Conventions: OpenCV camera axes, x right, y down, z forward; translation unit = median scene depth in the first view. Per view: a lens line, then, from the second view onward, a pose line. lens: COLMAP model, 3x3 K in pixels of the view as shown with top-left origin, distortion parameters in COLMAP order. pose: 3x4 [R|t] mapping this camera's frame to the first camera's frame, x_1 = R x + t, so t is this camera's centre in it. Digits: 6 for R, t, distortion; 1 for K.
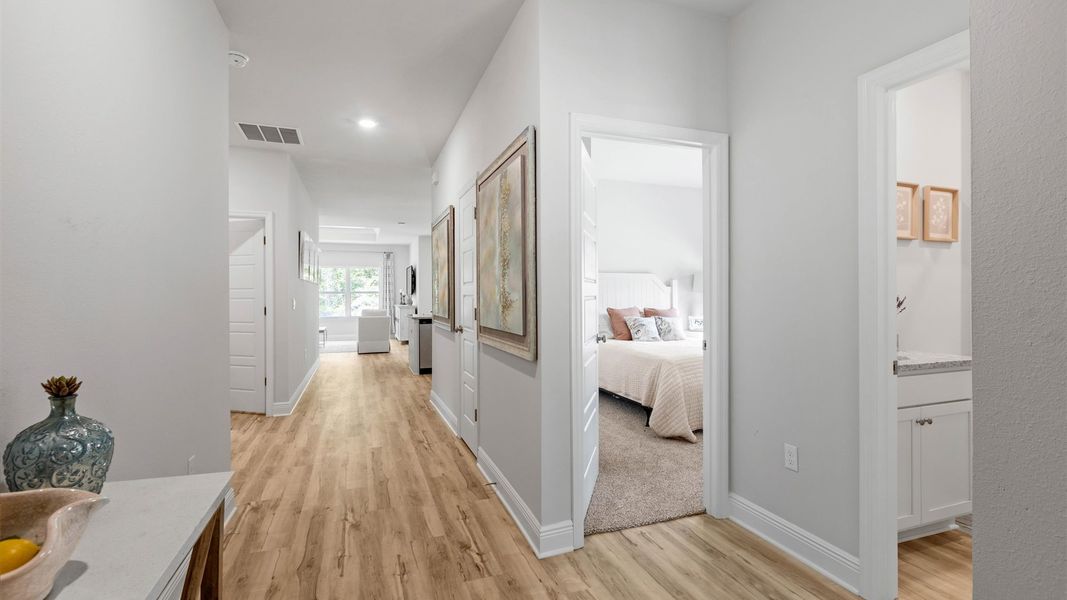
lens RADIAL K [[481.8, 0, 532.2], [0, 481.8, 282.5], [0, 0, 1]] dist [0.001151, -0.001927]
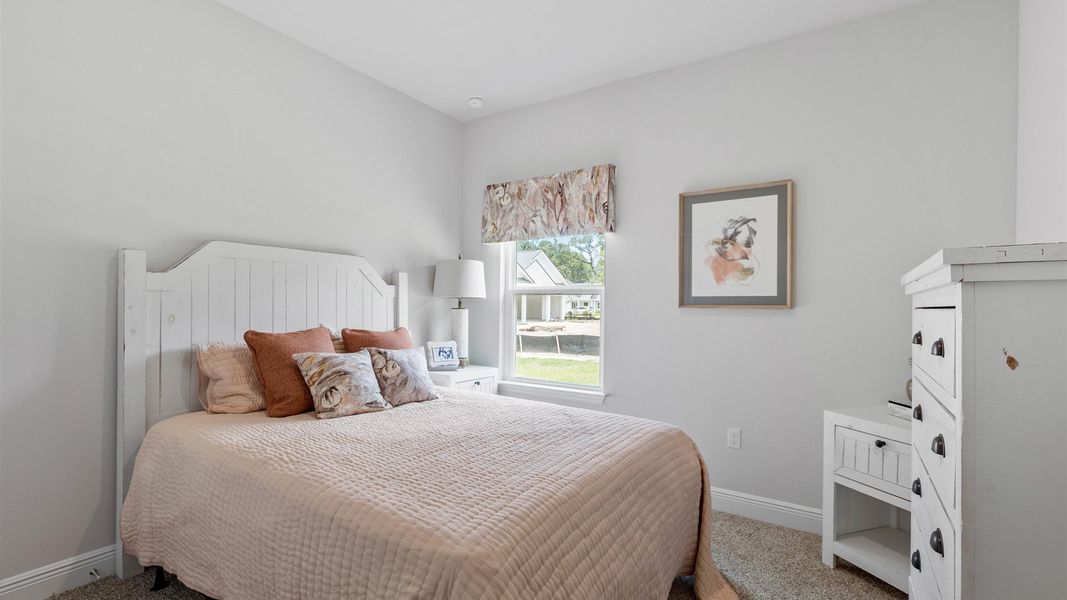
lens RADIAL K [[481.8, 0, 535.5], [0, 481.8, 307.0], [0, 0, 1]] dist [0.001151, -0.001927]
pose [[0.795756, 0.014291, 0.605448, 0.109403], [-0.032549, 0.999286, 0.019192, 0.019015], [-0.604741, -0.034979, 0.795653, 0.567918]]
